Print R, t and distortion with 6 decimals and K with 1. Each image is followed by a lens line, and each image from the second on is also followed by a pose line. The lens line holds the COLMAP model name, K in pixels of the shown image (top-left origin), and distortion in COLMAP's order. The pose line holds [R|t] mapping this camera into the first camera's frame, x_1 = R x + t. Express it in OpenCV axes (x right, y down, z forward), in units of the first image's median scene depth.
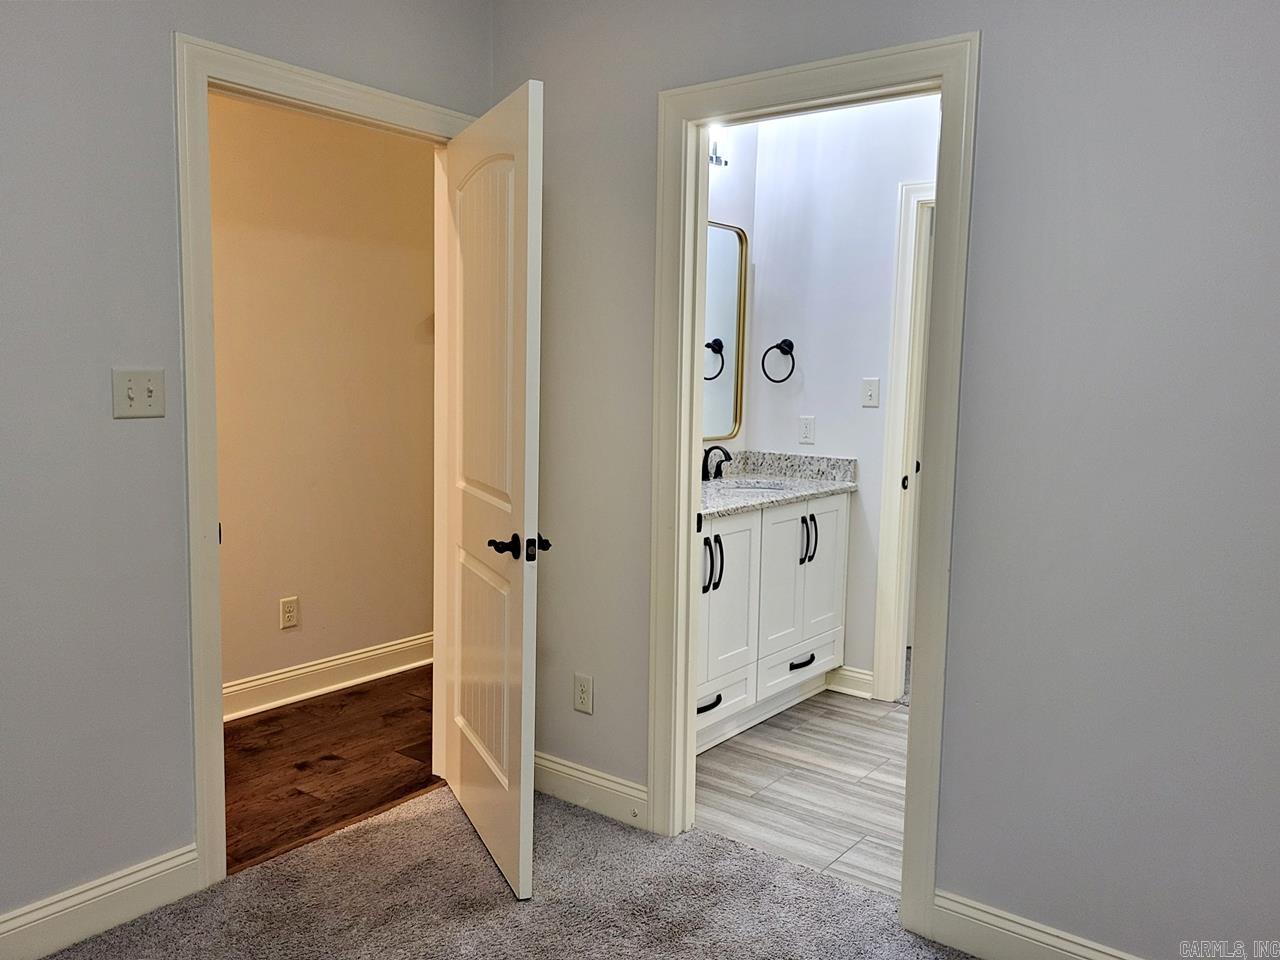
lens RADIAL K [[999.7, 0, 640.0], [0, 999.7, 480.0], [0, 0, 1]] dist [-0.002148, -0.000427]
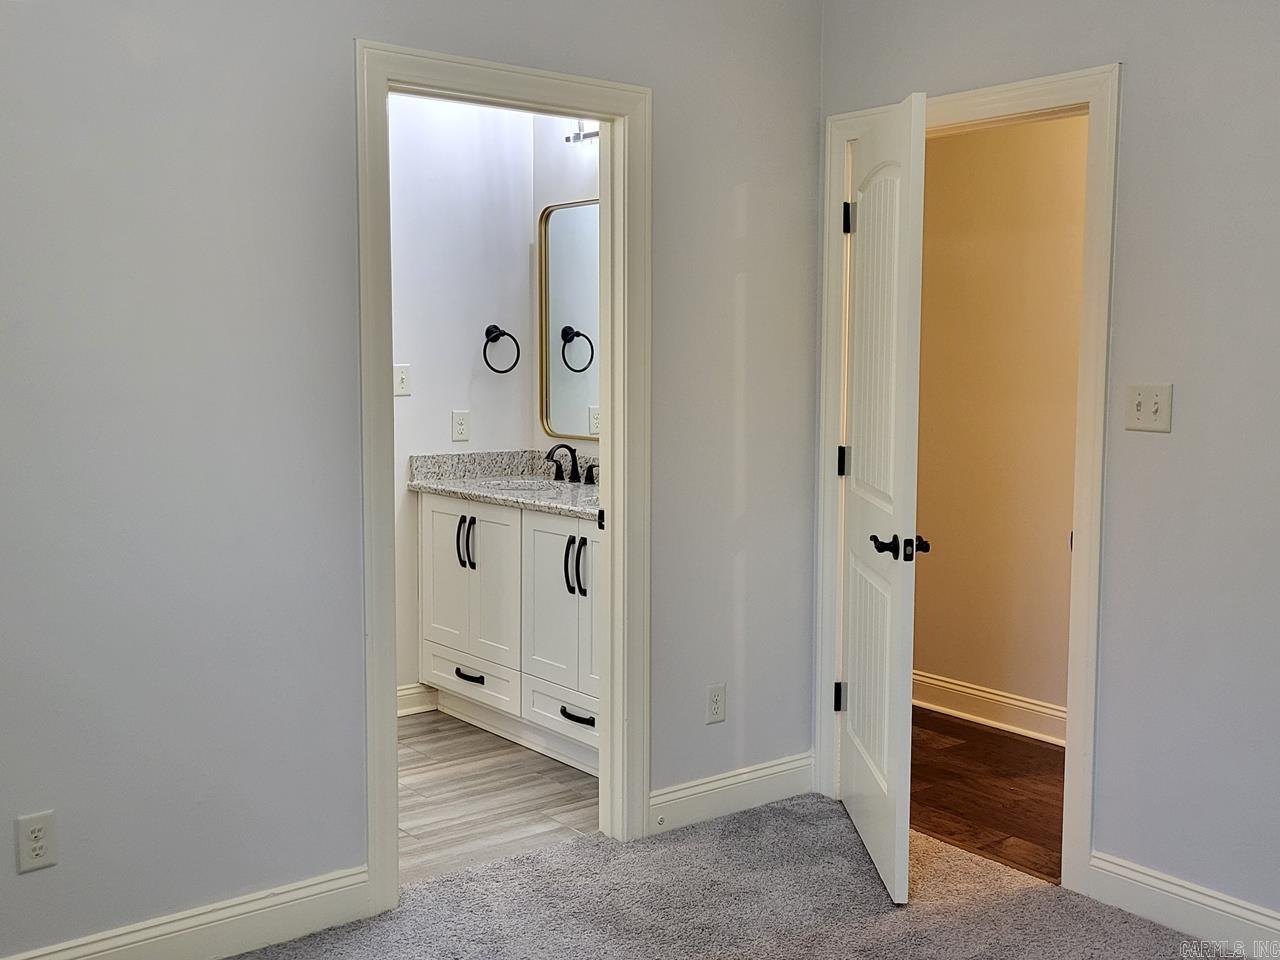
lens RADIAL K [[1309.3, 0, 640.0], [0, 1309.3, 480.0], [0, 0, 1]] dist [0.003705, 0.000335]
pose [[-0.237605, 0.074952, -0.968466, 1.271153], [-0.109671, 0.988574, 0.103415, -0.135339], [0.965151, 0.130785, -0.226670, 1.373392]]
